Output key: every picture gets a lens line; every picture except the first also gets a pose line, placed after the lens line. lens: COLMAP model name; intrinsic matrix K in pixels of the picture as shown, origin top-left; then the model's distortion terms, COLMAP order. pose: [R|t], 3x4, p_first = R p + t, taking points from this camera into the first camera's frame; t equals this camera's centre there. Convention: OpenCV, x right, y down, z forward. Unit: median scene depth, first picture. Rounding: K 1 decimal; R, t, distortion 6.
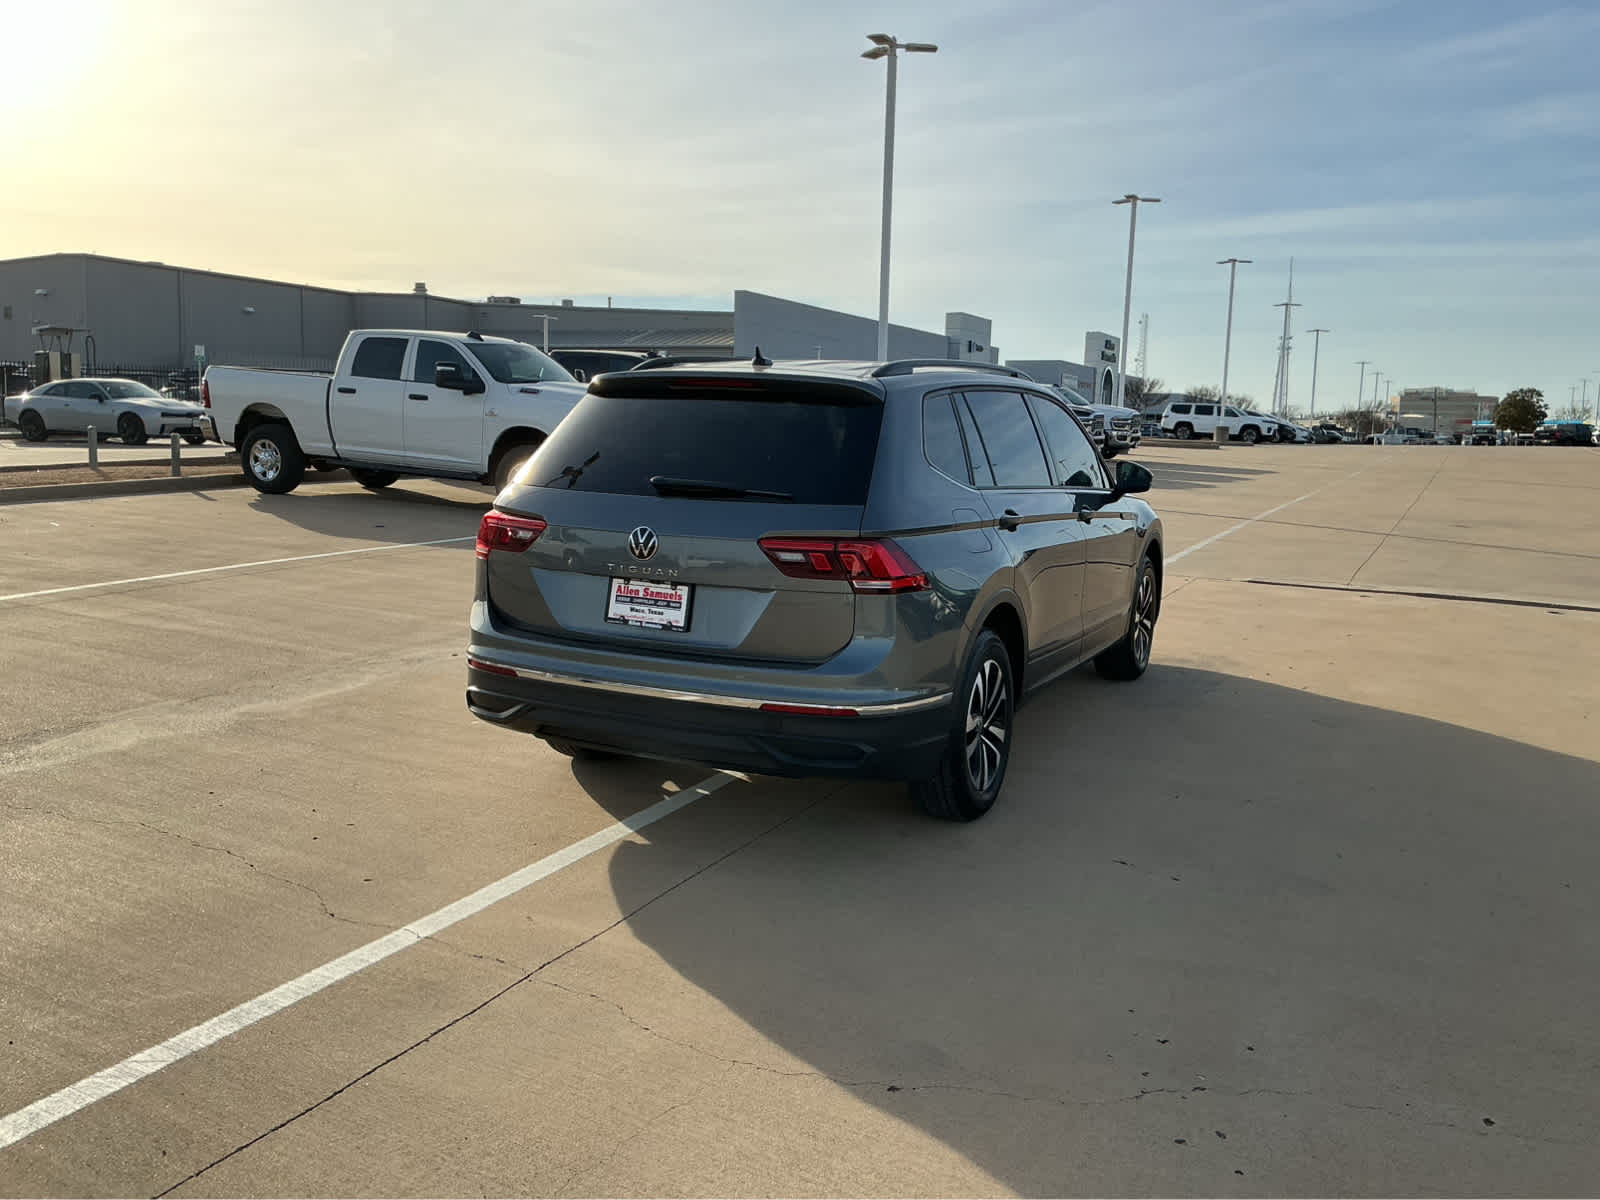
lens RADIAL K [[1352.7, 0, 800.0], [0, 1352.7, 600.0], [0, 0, 1]] dist [0.124042, -0.244860]
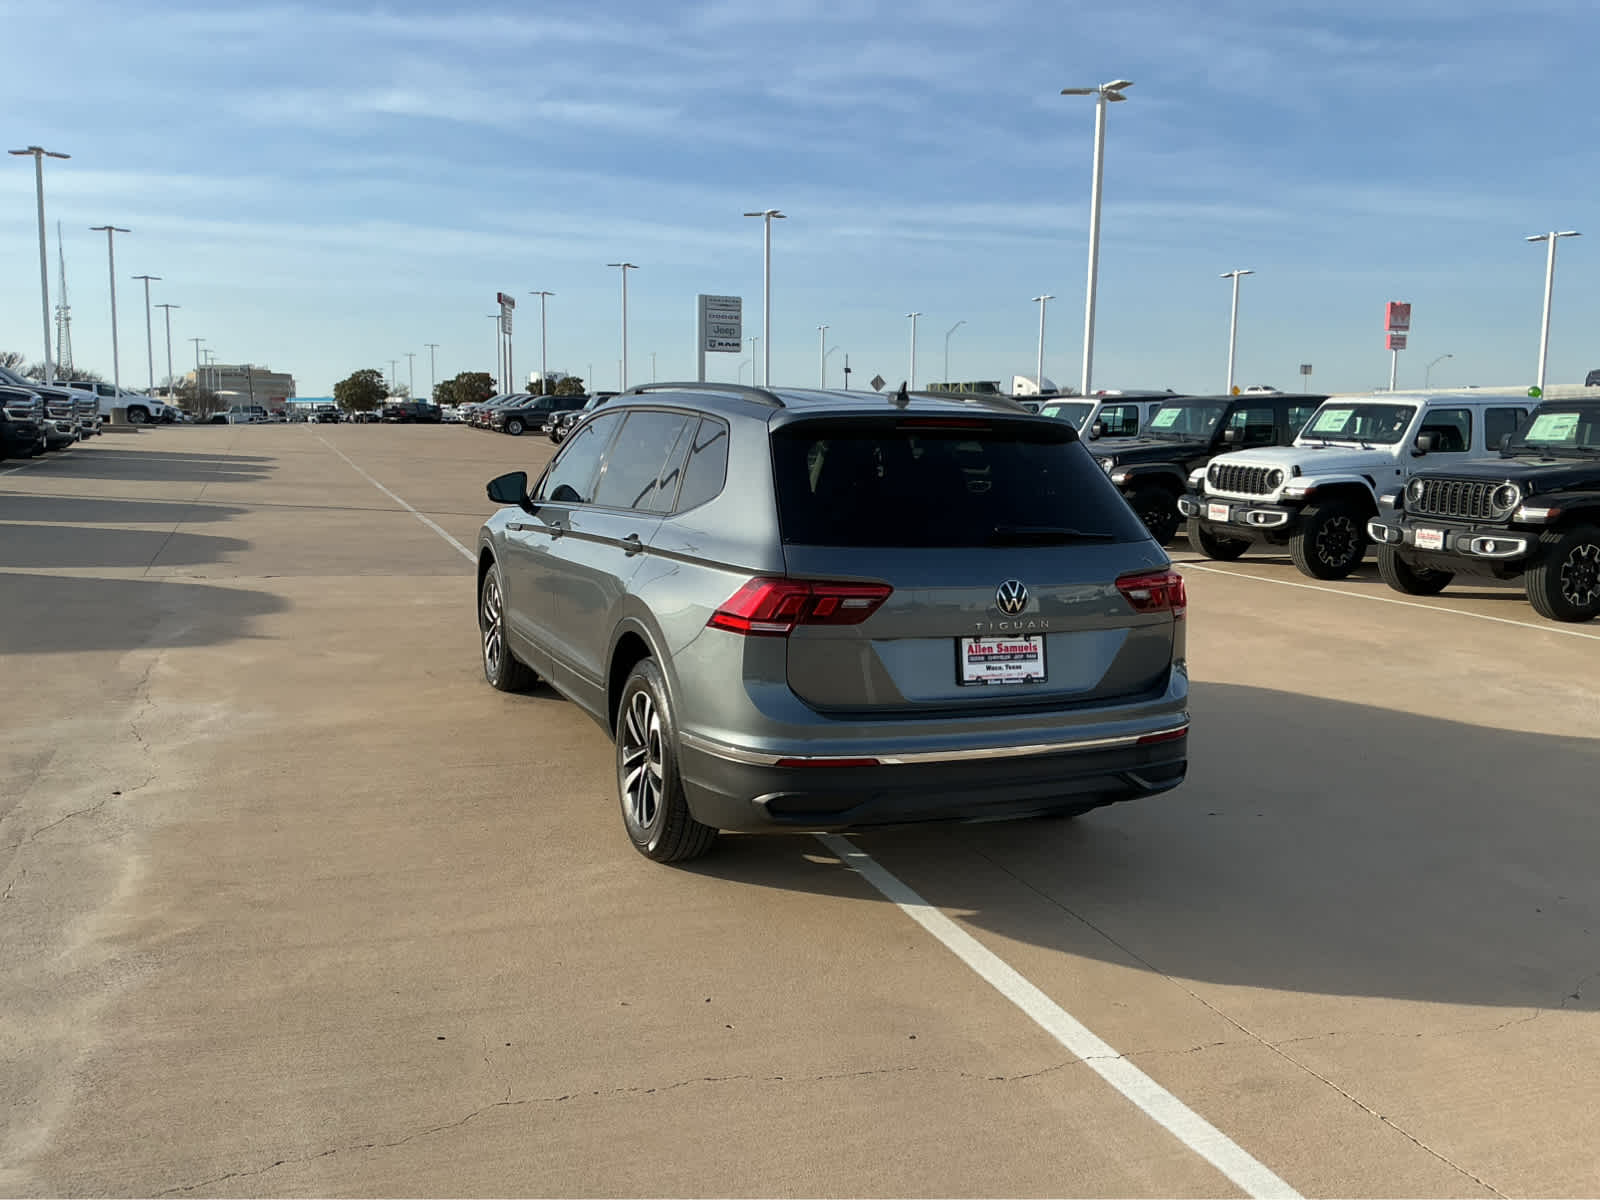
lens RADIAL K [[1352.7, 0, 800.0], [0, 1352.7, 600.0], [0, 0, 1]] dist [0.124042, -0.244860]
pose [[0.647026, -0.112672, 0.754097, -0.880980], [0.097809, 0.993115, 0.064463, -0.109571], [-0.756168, 0.032048, 0.653592, 0.464776]]
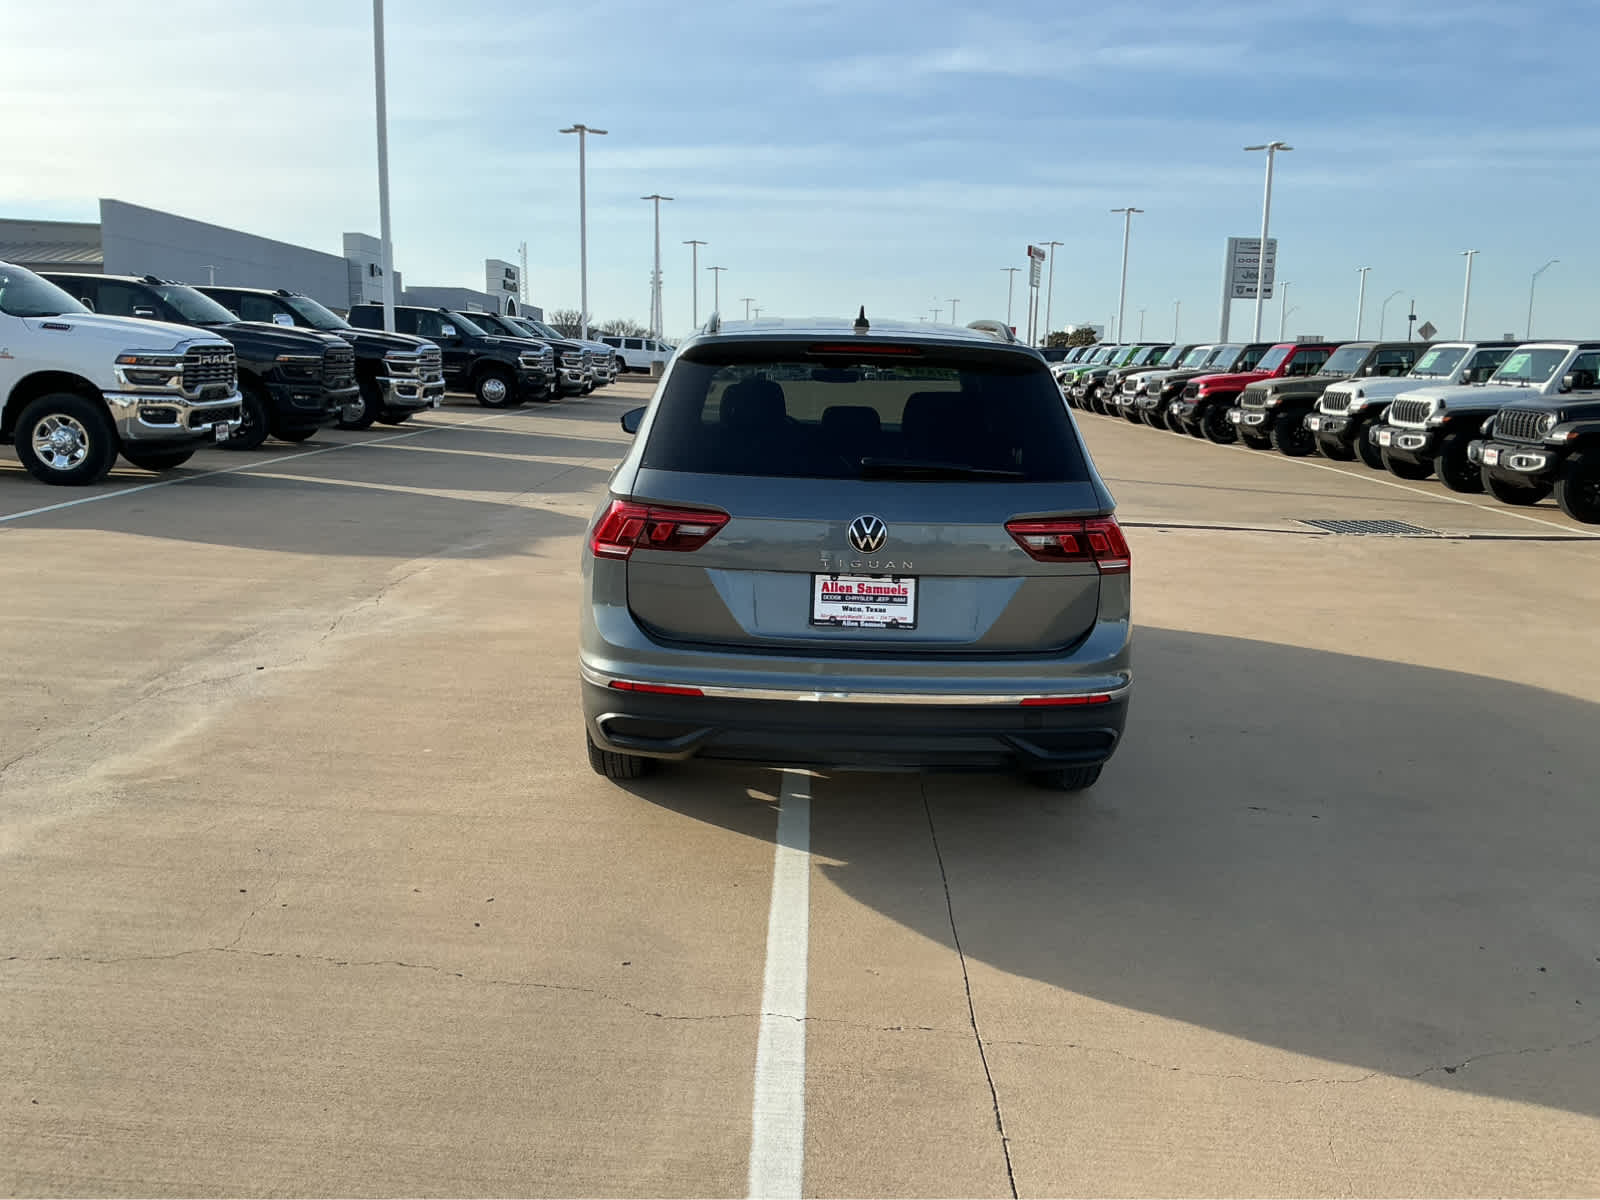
lens RADIAL K [[1352.7, 0, 800.0], [0, 1352.7, 600.0], [0, 0, 1]] dist [0.124042, -0.244860]
pose [[0.894580, -0.079988, 0.439691, -0.521189], [0.057294, 0.996261, 0.064669, -0.055647], [-0.443220, -0.032660, 0.895818, 0.209852]]
